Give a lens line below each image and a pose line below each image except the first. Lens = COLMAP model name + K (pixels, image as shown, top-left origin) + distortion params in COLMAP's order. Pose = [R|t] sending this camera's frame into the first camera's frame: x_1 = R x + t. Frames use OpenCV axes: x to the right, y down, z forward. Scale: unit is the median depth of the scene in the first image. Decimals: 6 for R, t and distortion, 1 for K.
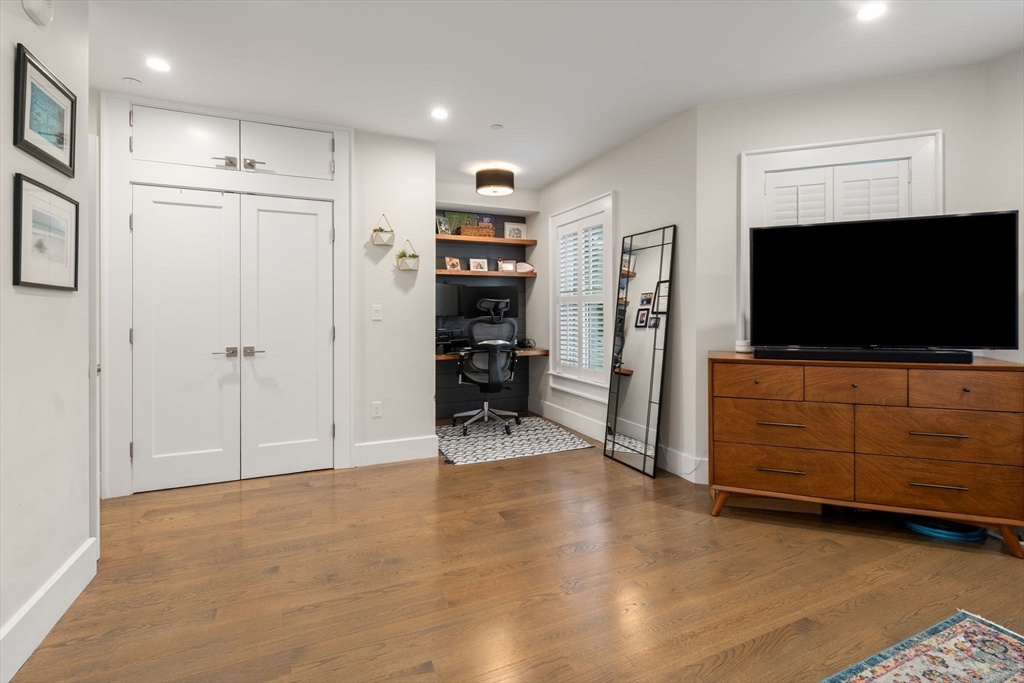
lens RADIAL K [[469.9, 0, 518.4], [0, 469.9, 314.5], [0, 0, 1]] dist [0.001856, -0.000276]
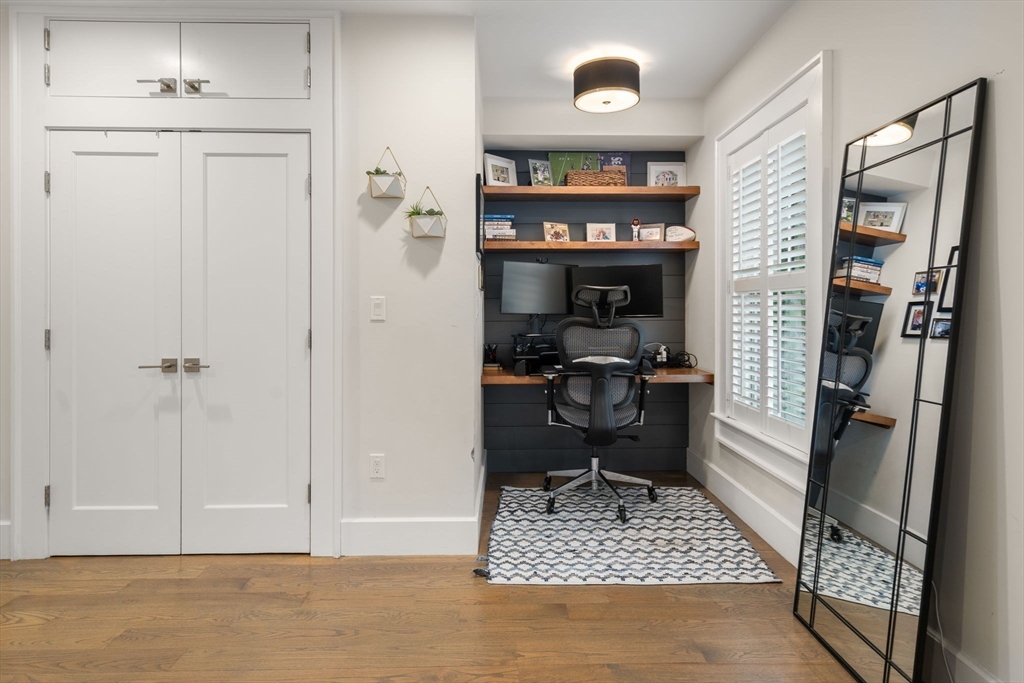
lens RADIAL K [[558.0, 0, 516.4], [0, 558.0, 312.9], [0, 0, 1]] dist [0.008750, -0.002176]
pose [[0.921748, 0.004704, -0.387760, 0.136720], [-0.003640, 0.999987, 0.003478, -0.000852], [0.387772, -0.001794, 0.921754, 0.365717]]
